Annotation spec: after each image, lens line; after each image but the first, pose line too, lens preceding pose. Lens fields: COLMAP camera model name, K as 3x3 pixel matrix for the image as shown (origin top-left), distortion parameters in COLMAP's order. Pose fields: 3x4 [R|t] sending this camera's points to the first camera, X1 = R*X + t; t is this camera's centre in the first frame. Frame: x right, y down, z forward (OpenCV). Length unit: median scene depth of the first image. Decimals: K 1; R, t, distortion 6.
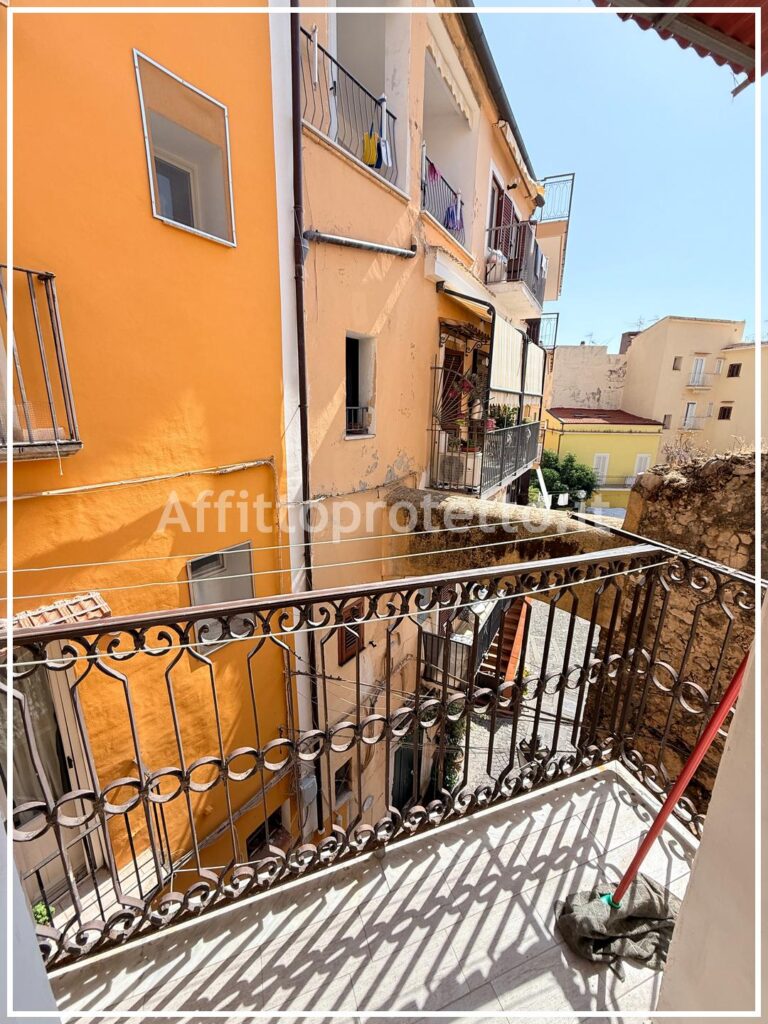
lens RADIAL K [[407.3, 0, 384.3], [0, 407.3, 509.2], [0, 0, 1]] dist [0.001170, -0.000358]
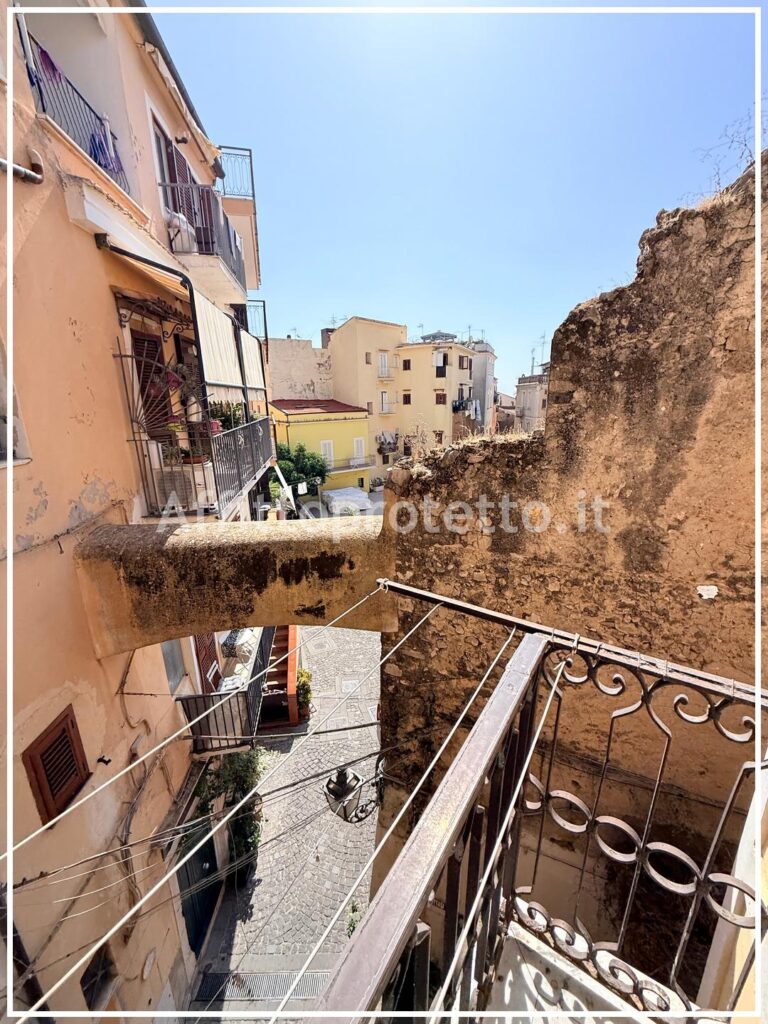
lens RADIAL K [[408.8, 0, 381.1], [0, 408.8, 509.4], [0, 0, 1]] dist [-0.001230, 0.000376]
pose [[0.806012, -0.191179, 0.560174, 0.035697], [0.182226, 0.980583, 0.072459, -0.041620], [-0.563150, 0.043675, 0.825200, 0.134854]]
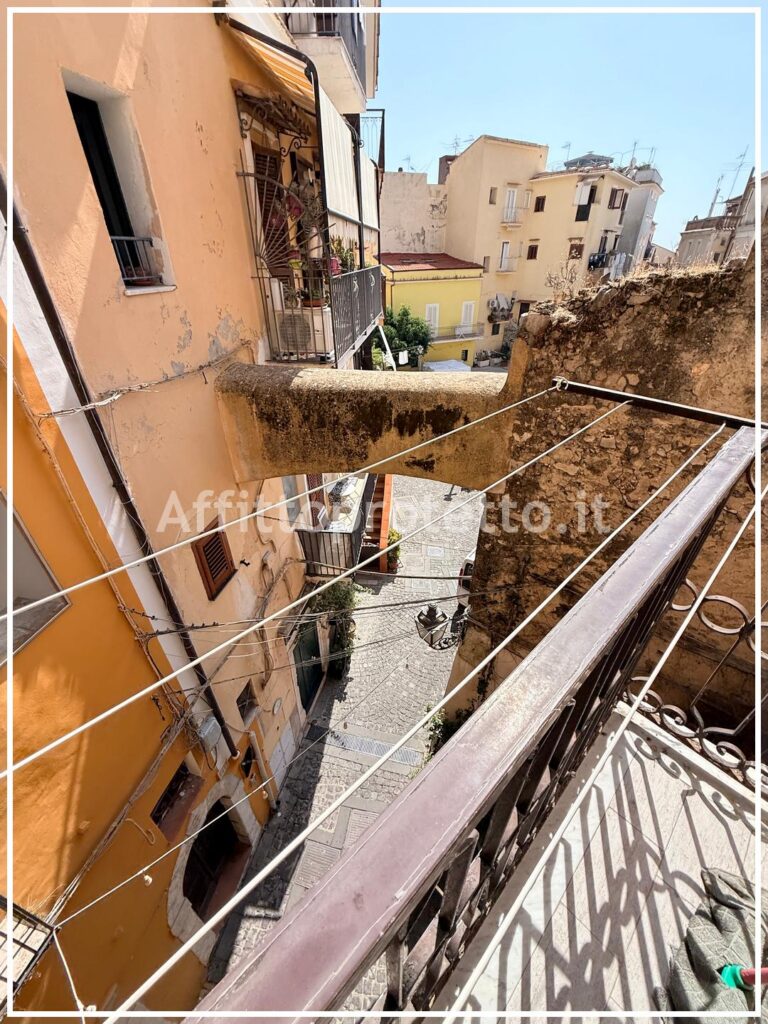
lens RADIAL K [[407.3, 0, 384.3], [0, 407.3, 509.2], [0, 0, 1]] dist [0.001170, -0.000358]
pose [[0.920340, -0.231865, 0.314979, -0.002744], [0.125927, 0.938113, 0.322624, -0.010595], [-0.370292, -0.257260, 0.892581, 0.146339]]
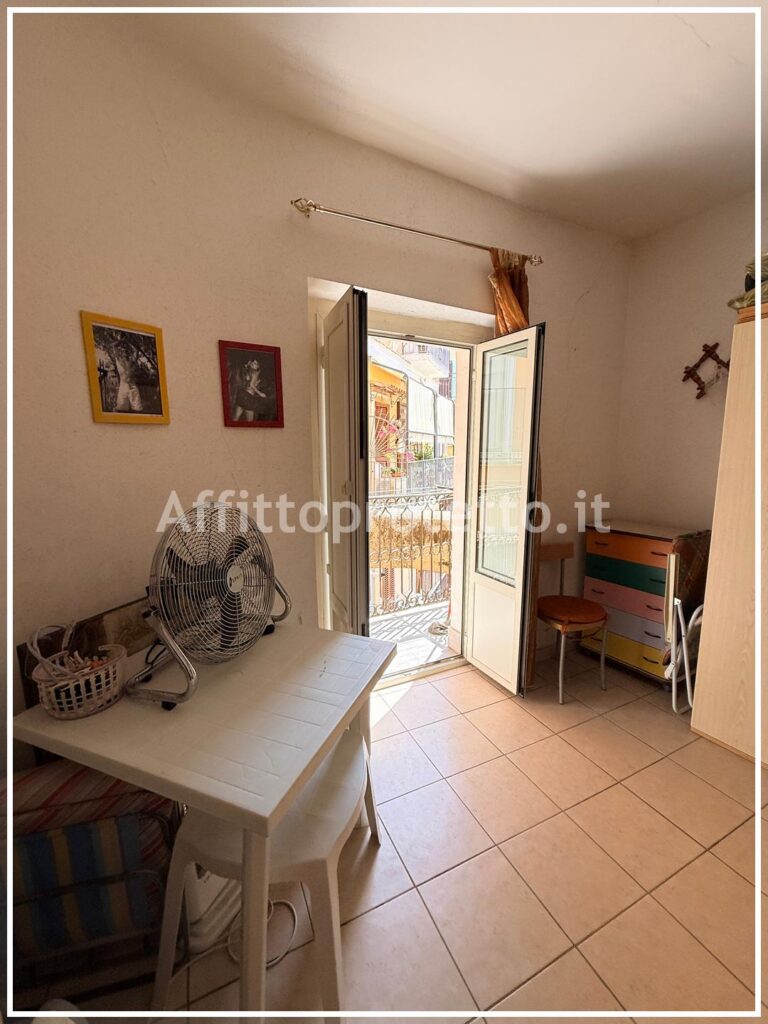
lens RADIAL K [[407.3, 0, 384.3], [0, 407.3, 509.2], [0, 0, 1]] dist [0.001170, -0.000358]
pose [[0.988019, -0.044251, 0.147856, -0.033486], [0.060220, 0.992612, -0.105334, 0.095827], [-0.142102, 0.112976, 0.983384, -0.275446]]
